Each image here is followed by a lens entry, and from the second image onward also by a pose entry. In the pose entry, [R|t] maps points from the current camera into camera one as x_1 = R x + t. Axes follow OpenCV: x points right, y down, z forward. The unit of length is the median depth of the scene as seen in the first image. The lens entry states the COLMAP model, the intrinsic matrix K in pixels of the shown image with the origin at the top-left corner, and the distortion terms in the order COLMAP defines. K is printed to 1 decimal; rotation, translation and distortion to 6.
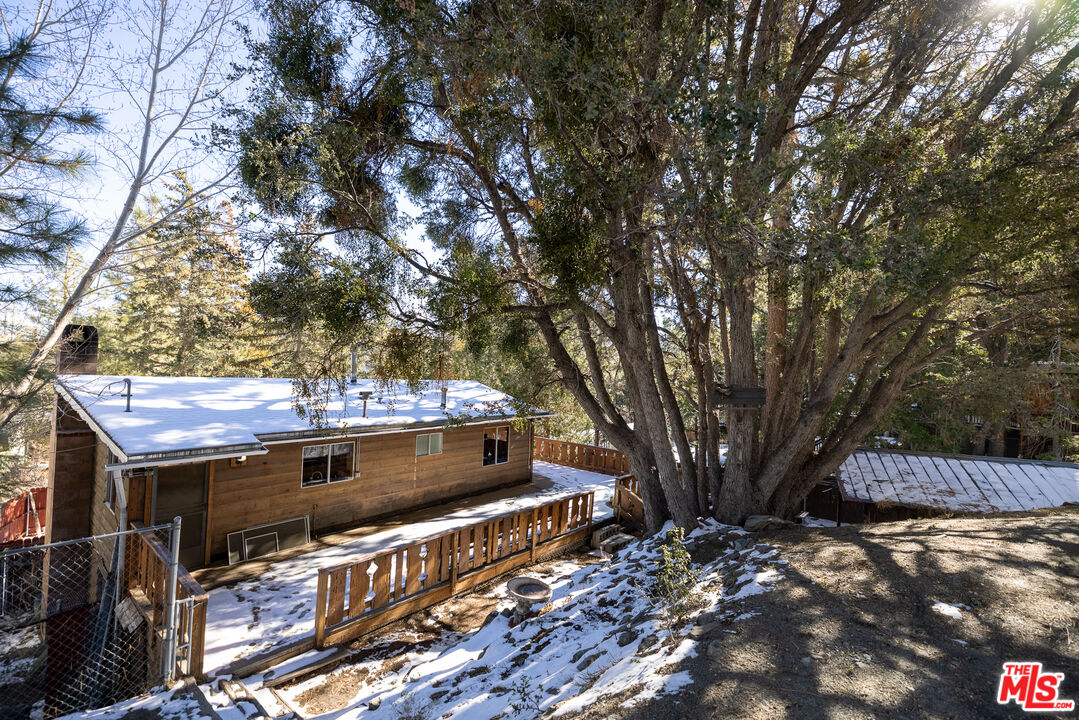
lens RADIAL K [[451.3, 0, 539.9], [0, 451.3, 363.2], [0, 0, 1]] dist [0.002035, -0.000818]
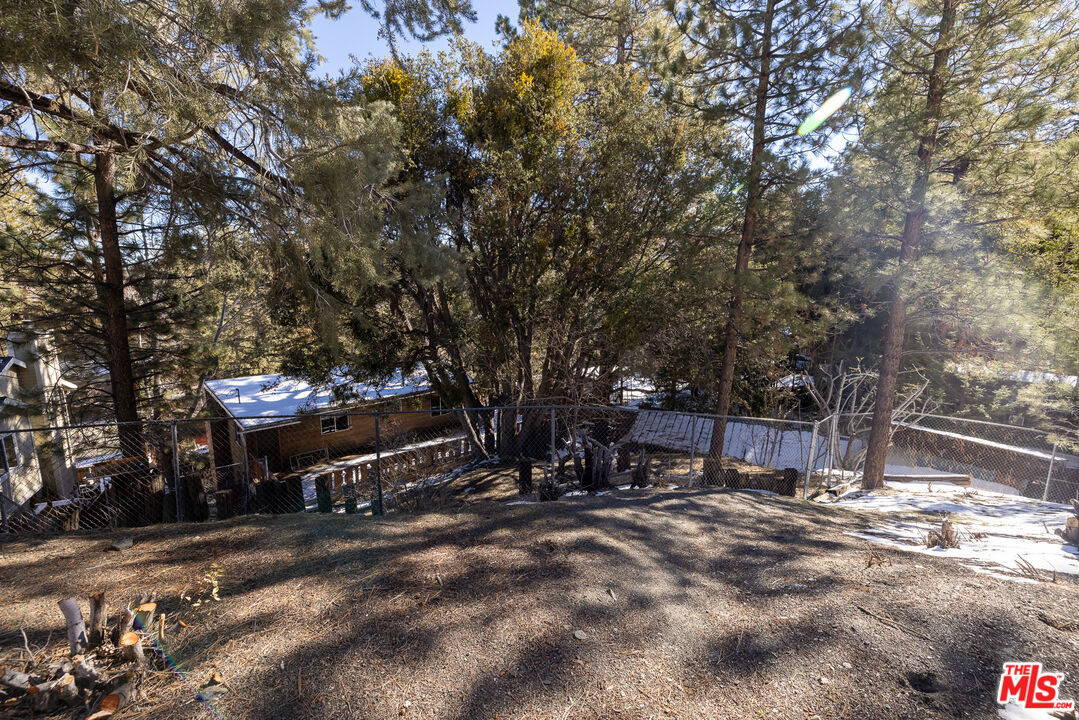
lens RADIAL K [[451.3, 0, 539.9], [0, 451.3, 363.2], [0, 0, 1]] dist [0.002035, -0.000818]
pose [[0.992759, 0.010152, -0.119692, 0.772220], [0.014798, 0.978497, 0.205731, -0.500221], [0.119206, -0.206012, 0.971261, -0.889950]]
